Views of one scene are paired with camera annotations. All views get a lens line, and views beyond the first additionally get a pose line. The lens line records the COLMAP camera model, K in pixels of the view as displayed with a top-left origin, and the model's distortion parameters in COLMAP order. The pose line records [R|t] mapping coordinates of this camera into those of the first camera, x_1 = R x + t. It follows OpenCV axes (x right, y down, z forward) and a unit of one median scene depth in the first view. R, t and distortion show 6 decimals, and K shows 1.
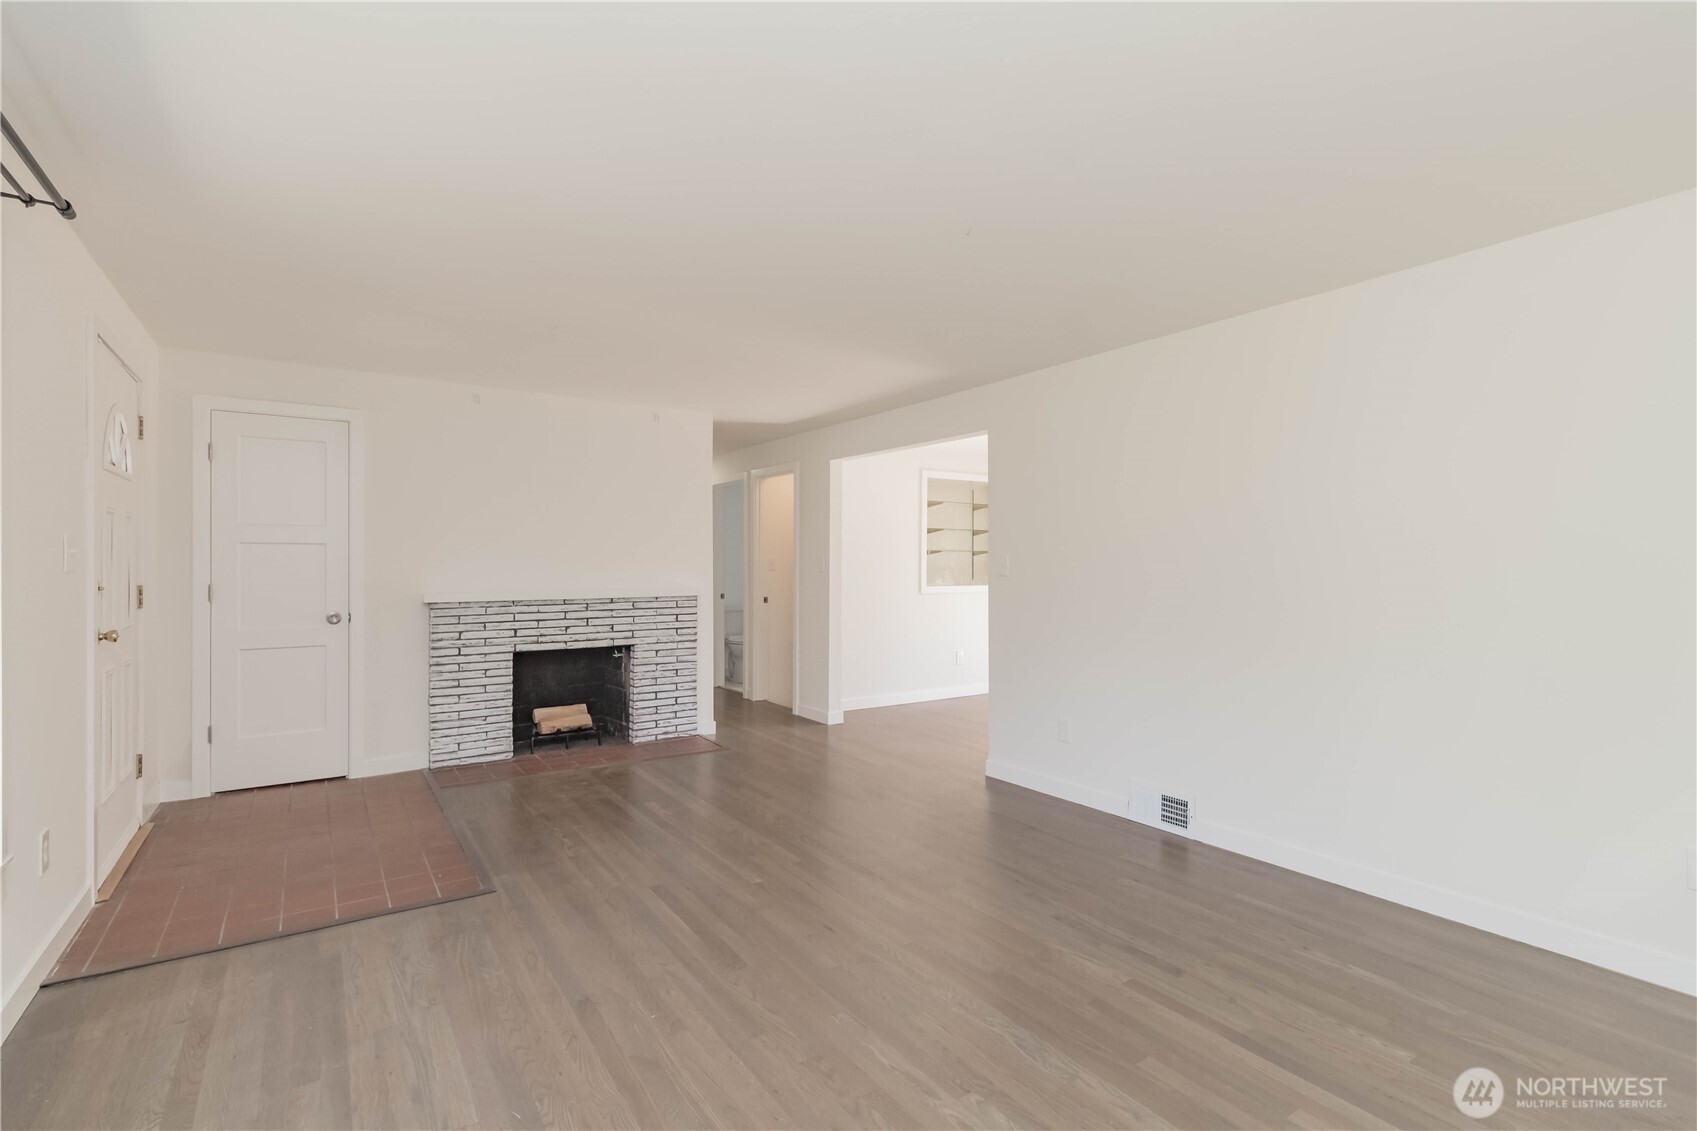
lens RADIAL K [[794.8, 0, 864.9], [0, 794.8, 568.2], [0, 0, 1]] dist [-0.000586, -0.000433]
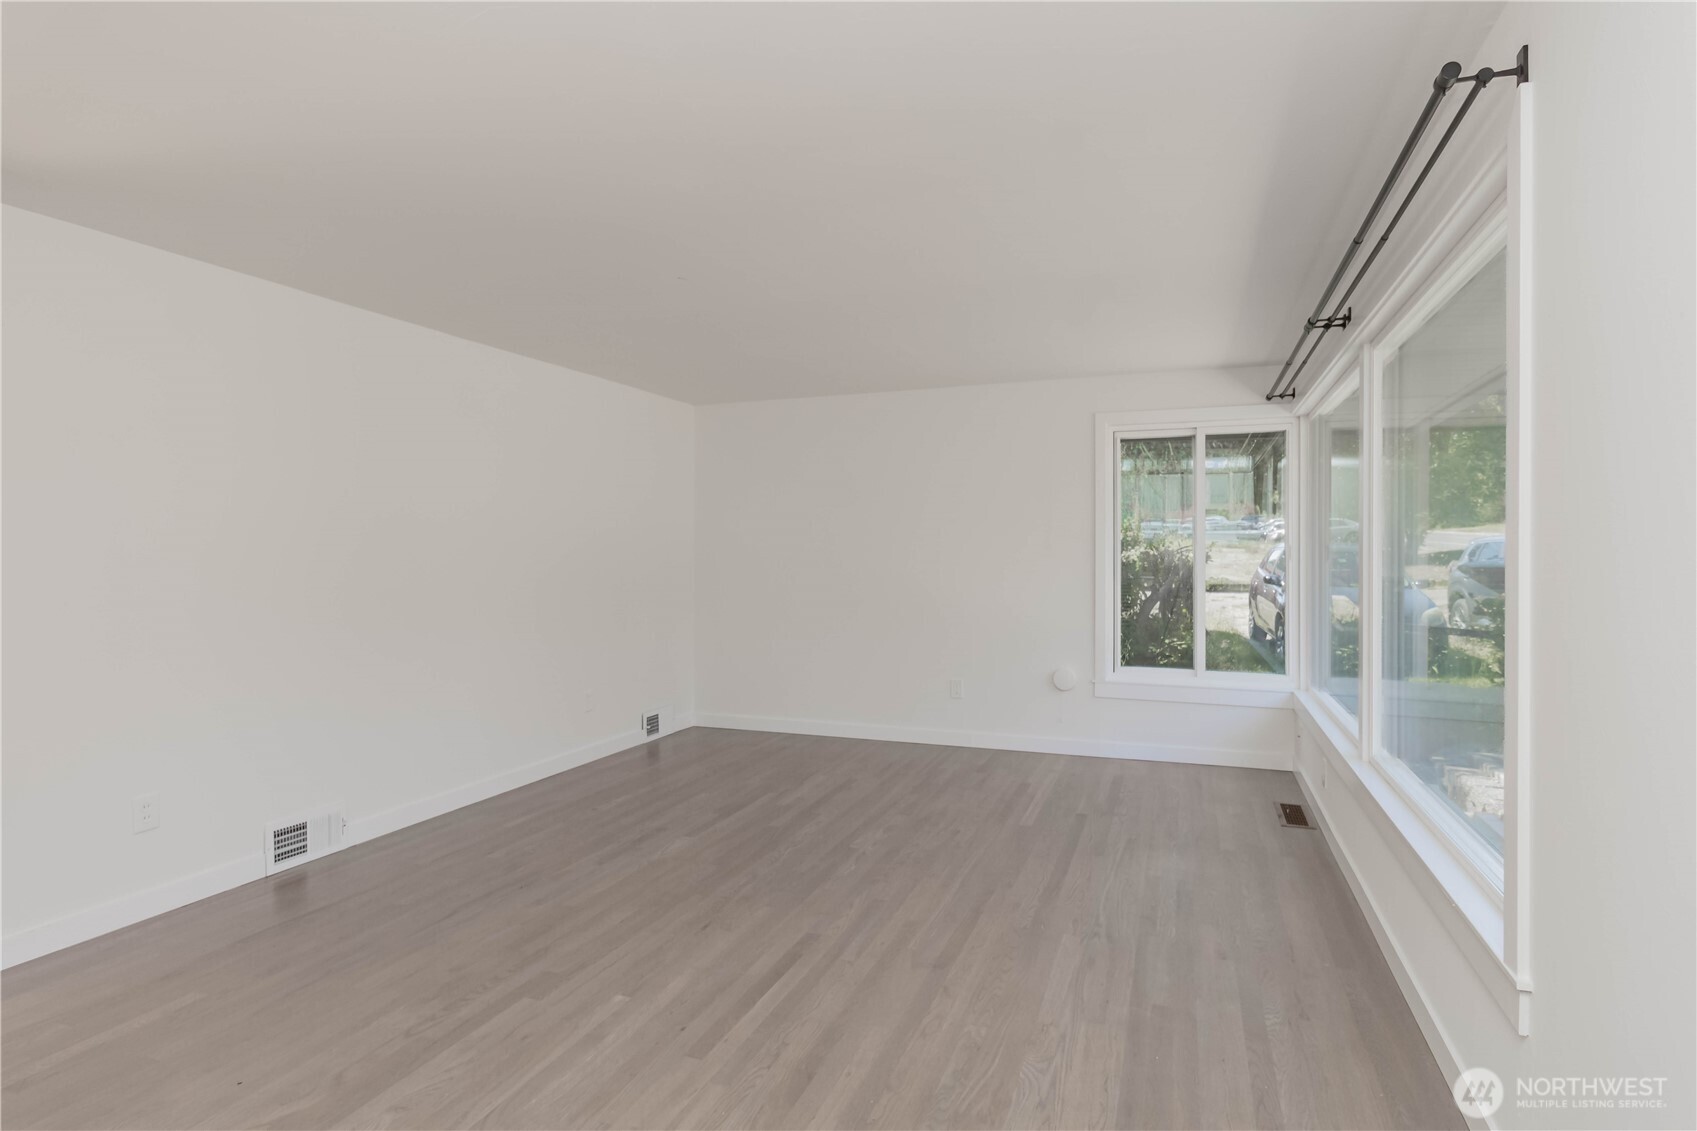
lens RADIAL K [[846.1, 0, 859.0], [0, 846.1, 557.4], [0, 0, 1]] dist [-0.004037, -0.000679]
pose [[-0.565234, -0.008852, 0.824883, -1.178509], [0.000491, 0.999939, 0.011068, -0.023851], [-0.824930, 0.006661, -0.565195, 1.655895]]
